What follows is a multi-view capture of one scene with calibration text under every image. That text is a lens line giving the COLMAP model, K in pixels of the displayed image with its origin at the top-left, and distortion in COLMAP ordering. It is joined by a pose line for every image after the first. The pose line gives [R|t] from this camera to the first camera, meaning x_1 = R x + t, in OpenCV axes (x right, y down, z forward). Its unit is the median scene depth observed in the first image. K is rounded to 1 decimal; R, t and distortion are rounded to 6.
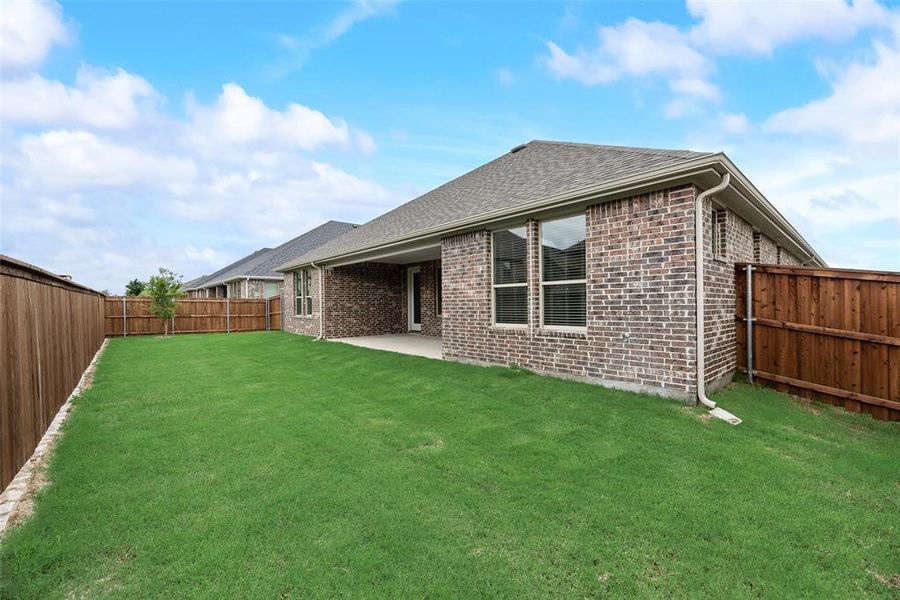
lens RADIAL K [[367.4, 0, 456.8], [0, 367.4, 301.2], [0, 0, 1]] dist [-0.001215, -0.000170]
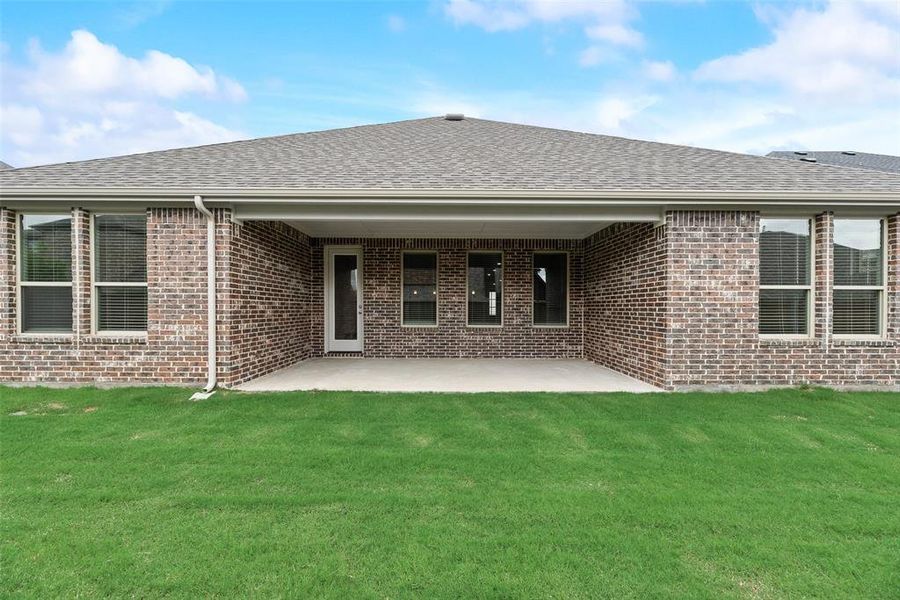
lens RADIAL K [[367.4, 0, 450.4], [0, 367.4, 308.7], [0, 0, 1]] dist [-0.001215, -0.000170]
pose [[0.662273, 0.010939, 0.749183, -0.920598], [-0.015873, 0.999874, -0.000568, 0.016018], [-0.749095, -0.011516, 0.662363, 0.975890]]
